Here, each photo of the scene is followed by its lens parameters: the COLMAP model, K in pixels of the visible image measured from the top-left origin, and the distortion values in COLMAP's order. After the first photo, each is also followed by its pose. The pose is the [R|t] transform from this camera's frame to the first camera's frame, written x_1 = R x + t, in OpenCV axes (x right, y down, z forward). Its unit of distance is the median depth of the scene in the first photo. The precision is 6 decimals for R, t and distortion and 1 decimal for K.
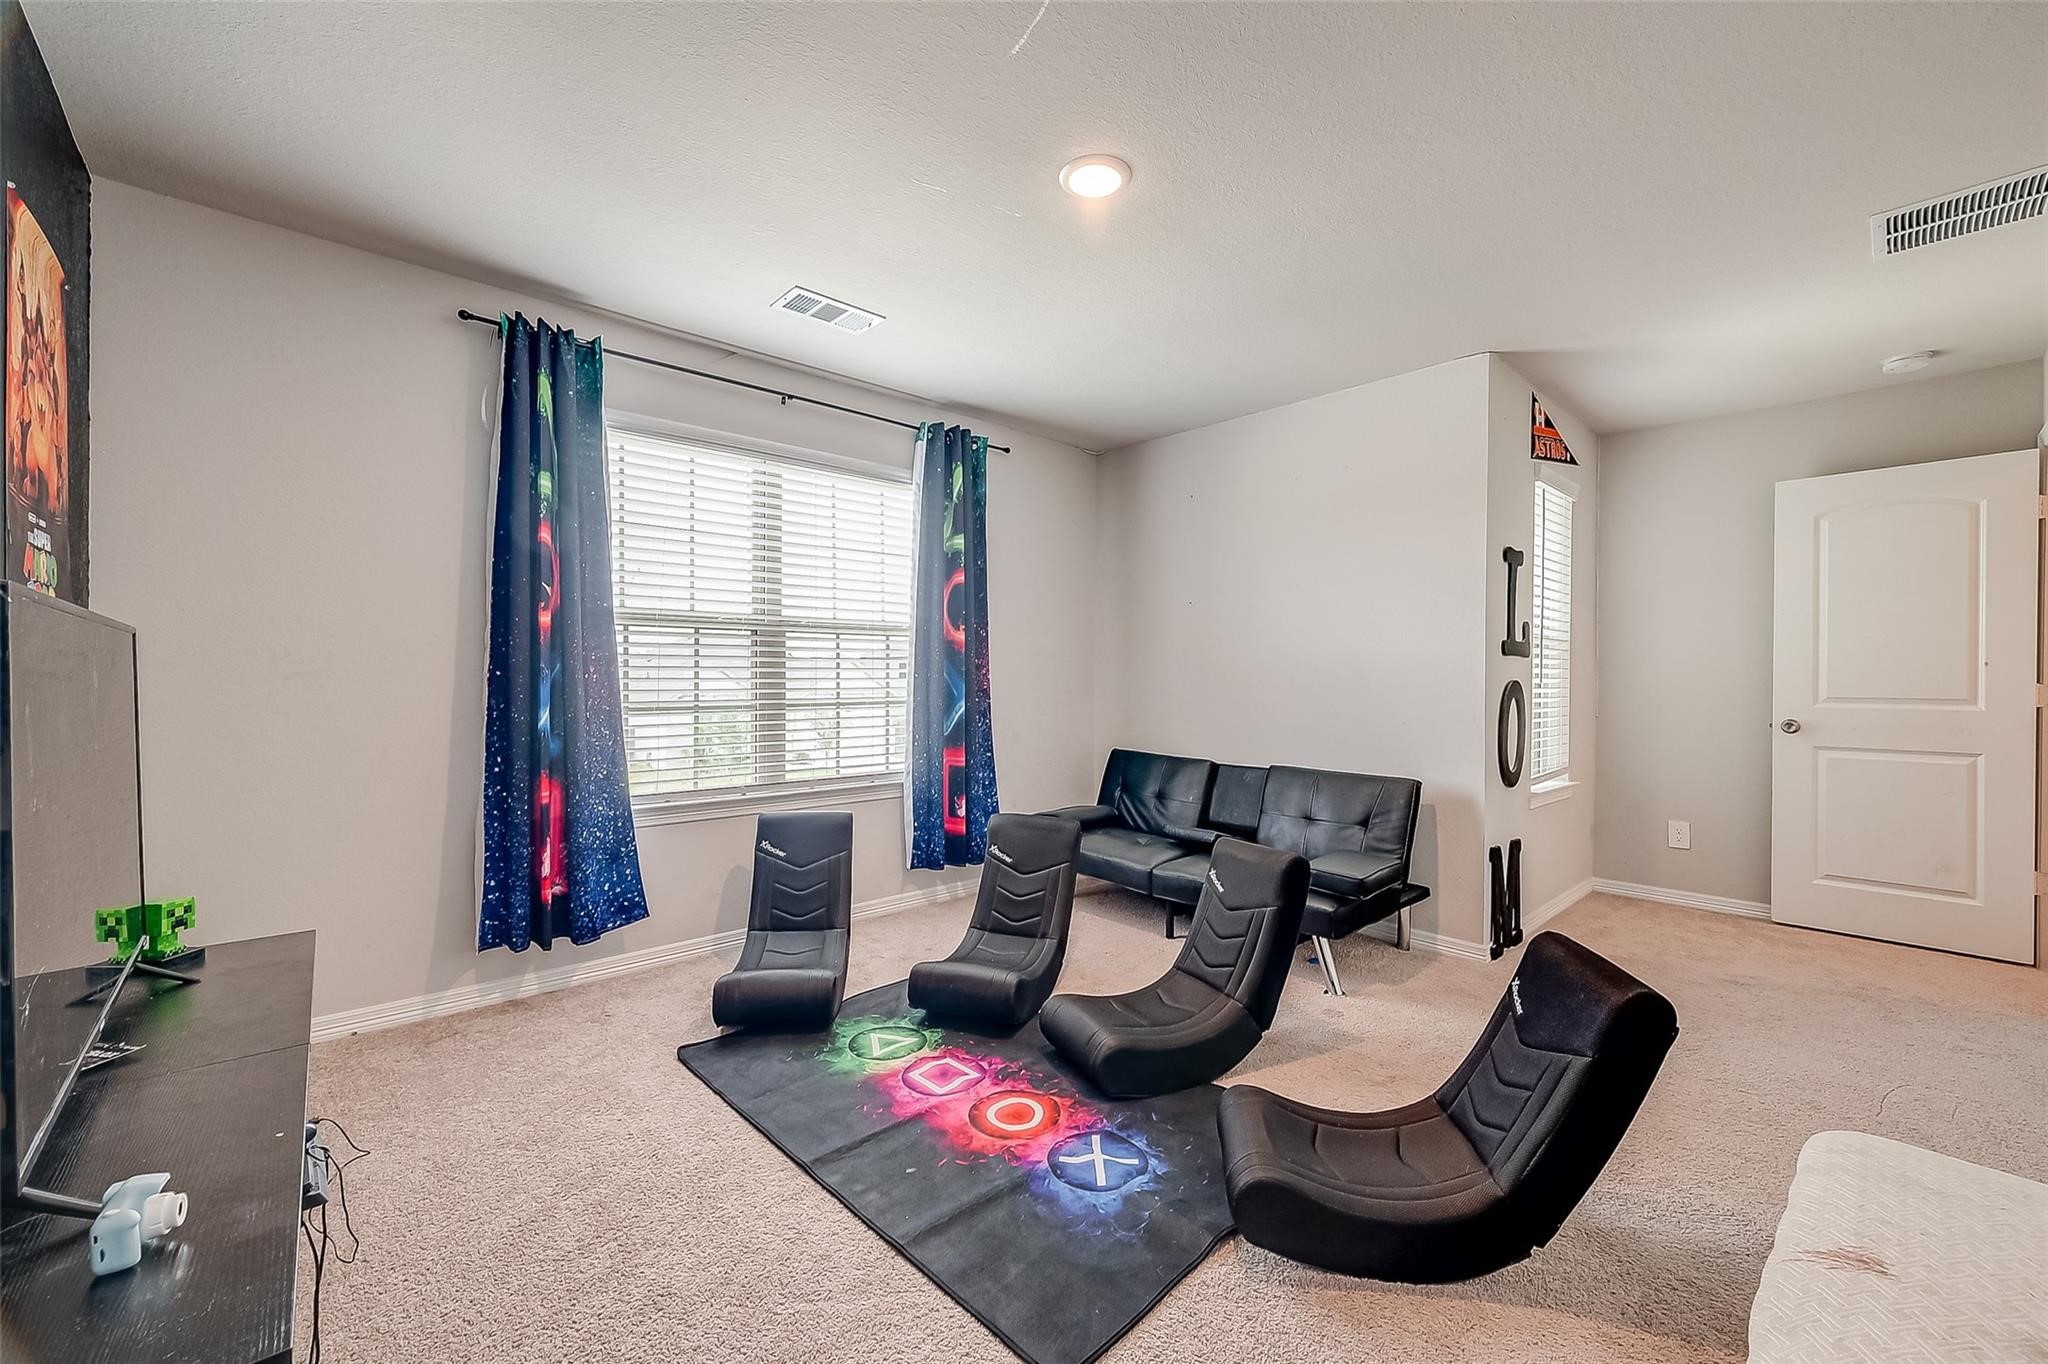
lens RADIAL K [[807.5, 0, 1029.7], [0, 807.5, 682.4], [0, 0, 1]] dist [0.002187, -0.001335]
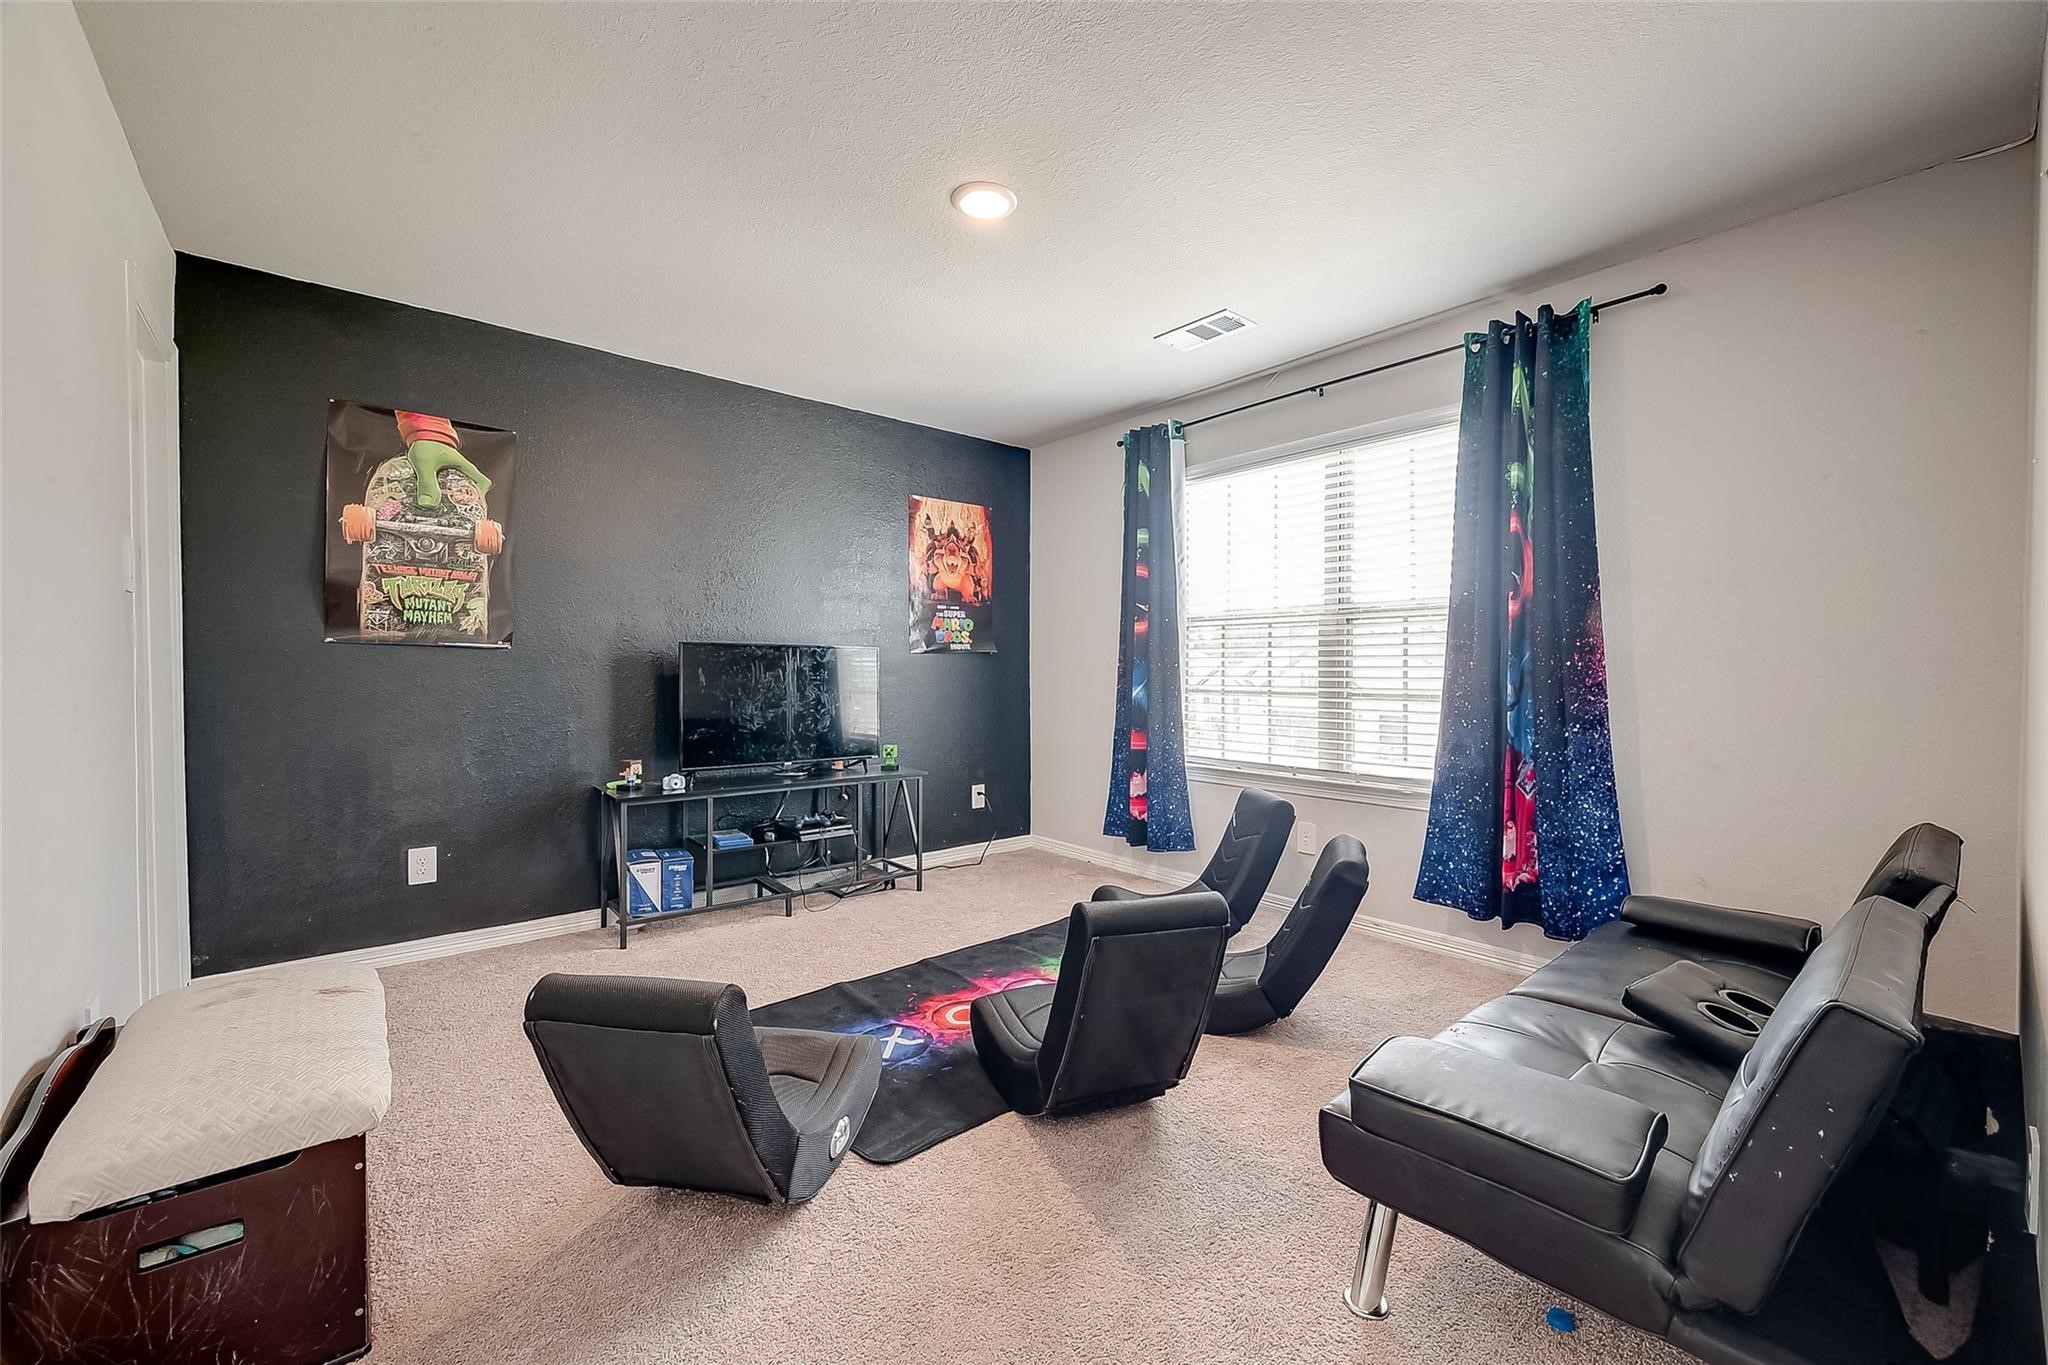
lens RADIAL K [[807.5, 0, 1029.6], [0, 807.5, 680.5], [0, 0, 1]] dist [0.002187, -0.001335]
pose [[-0.014991, 0.016353, -0.999754, 0.681905], [-0.001833, 0.999864, 0.016382, -0.003737], [0.999886, 0.002079, -0.014959, 0.618641]]
